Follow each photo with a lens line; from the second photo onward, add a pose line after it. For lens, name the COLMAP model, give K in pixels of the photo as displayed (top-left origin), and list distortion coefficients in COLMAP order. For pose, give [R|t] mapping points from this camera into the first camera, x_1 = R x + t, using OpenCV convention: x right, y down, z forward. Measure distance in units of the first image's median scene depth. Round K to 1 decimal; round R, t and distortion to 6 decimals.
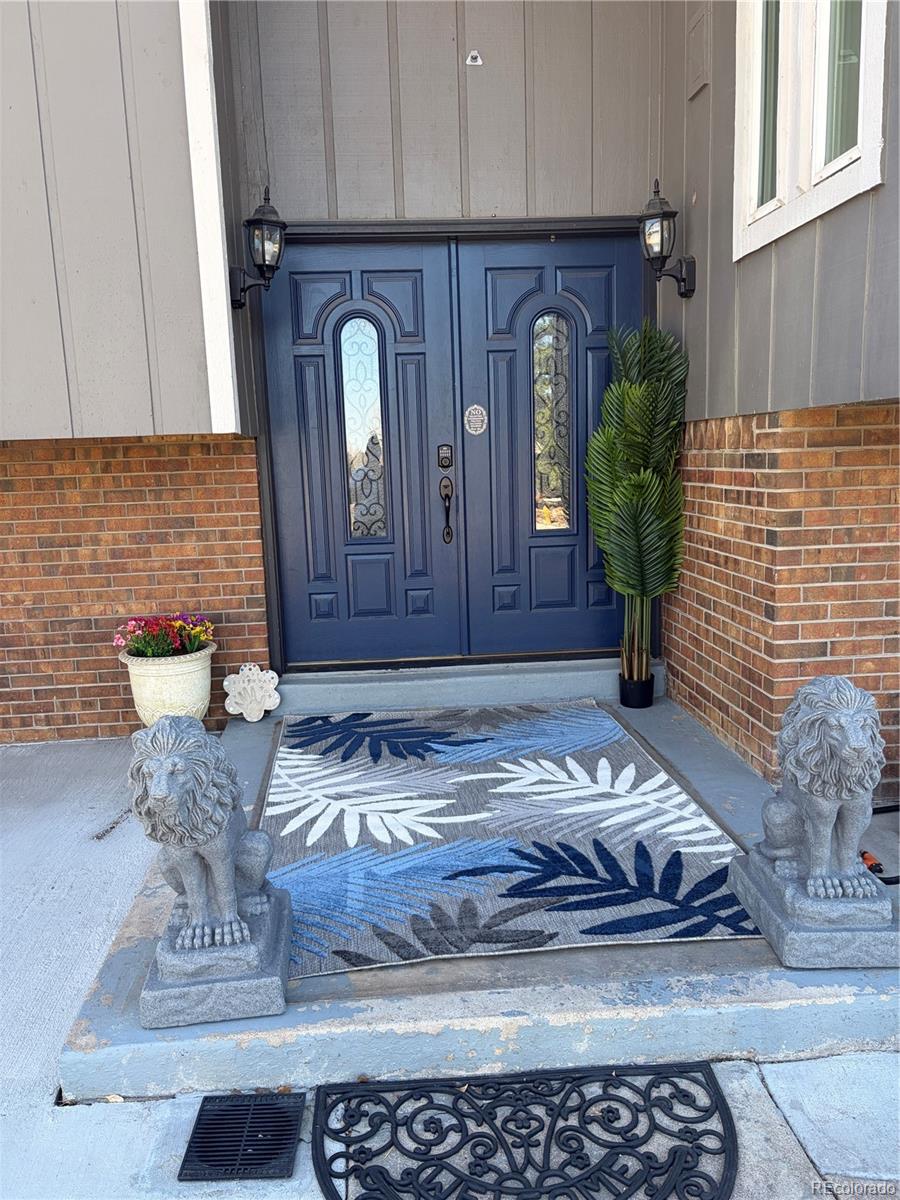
lens RADIAL K [[908.8, 0, 450.0], [0, 908.8, 600.0], [0, 0, 1]] dist [0.031955, -0.001492]
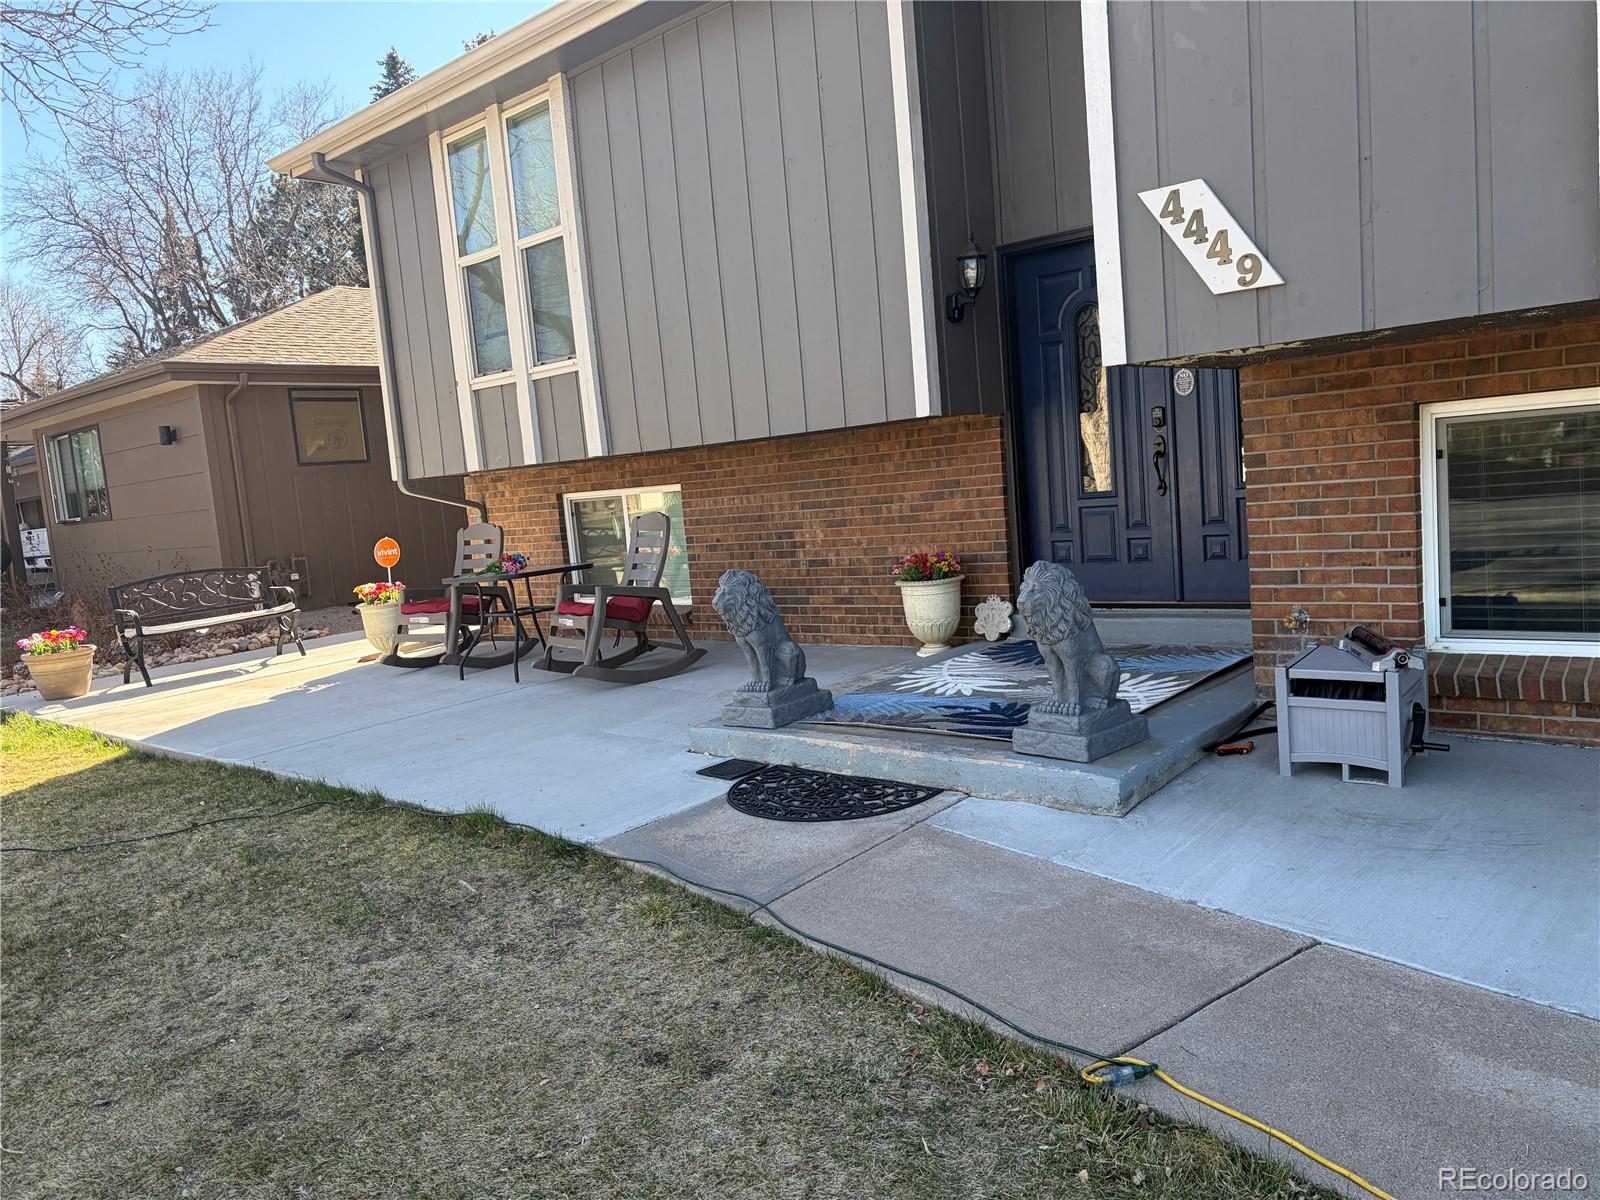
lens RADIAL K [[1211.7, 0, 800.0], [0, 1211.7, 600.0], [0, 0, 1]] dist [0.031955, -0.001492]
pose [[0.685263, 0.043651, -0.726986, 0.851951], [-0.054074, 0.998497, 0.008982, 0.079741], [0.726285, 0.033156, 0.686593, -0.355887]]
